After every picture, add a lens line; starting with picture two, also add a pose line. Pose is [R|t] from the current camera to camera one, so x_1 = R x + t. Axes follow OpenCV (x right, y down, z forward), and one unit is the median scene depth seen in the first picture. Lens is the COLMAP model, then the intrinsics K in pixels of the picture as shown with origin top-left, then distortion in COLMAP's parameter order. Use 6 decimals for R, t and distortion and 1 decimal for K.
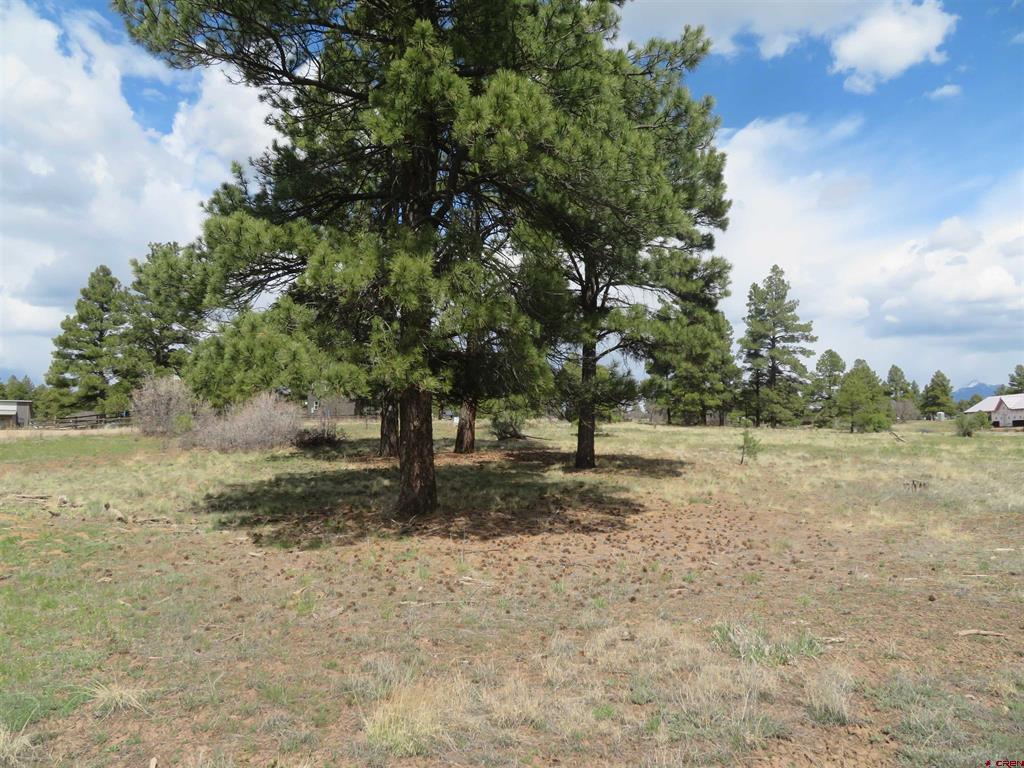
lens RADIAL K [[754.1, 0, 509.5], [0, 754.1, 388.3], [0, 0, 1]] dist [0.033108, -0.000869]
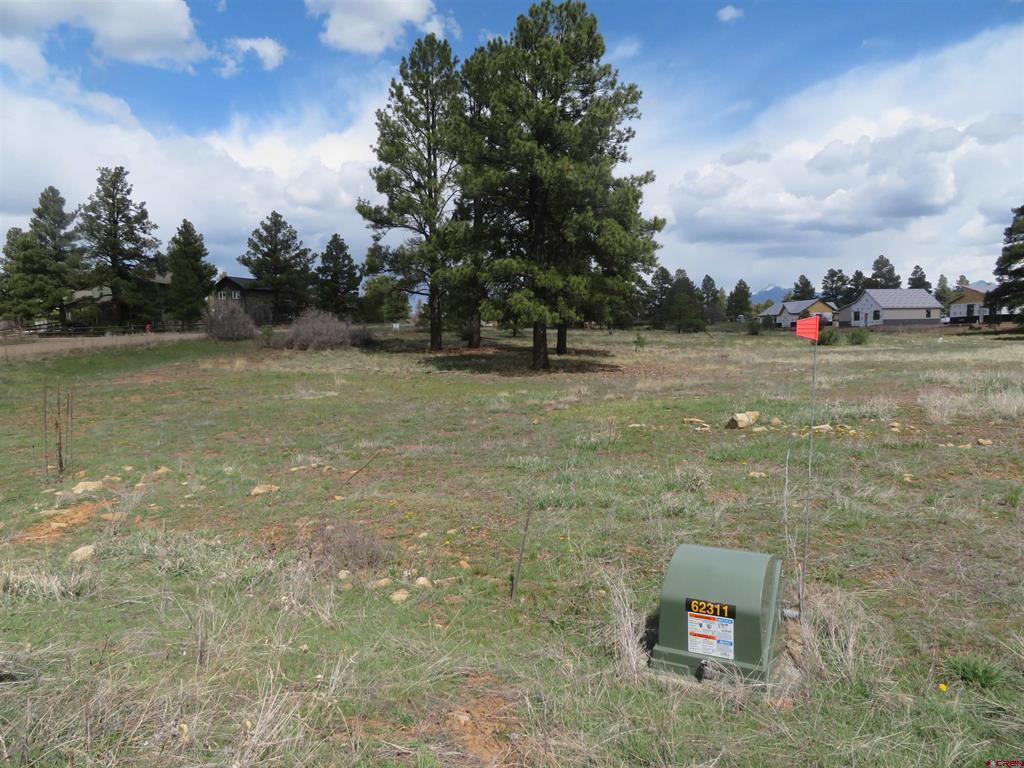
lens RADIAL K [[754.1, 0, 513.1], [0, 754.1, 387.3], [0, 0, 1]] dist [0.033108, -0.000869]
pose [[0.975578, -0.025596, 0.218159, -0.109302], [-0.002135, 0.992035, 0.125942, -0.012255], [-0.219645, -0.123331, 0.967753, -0.202277]]
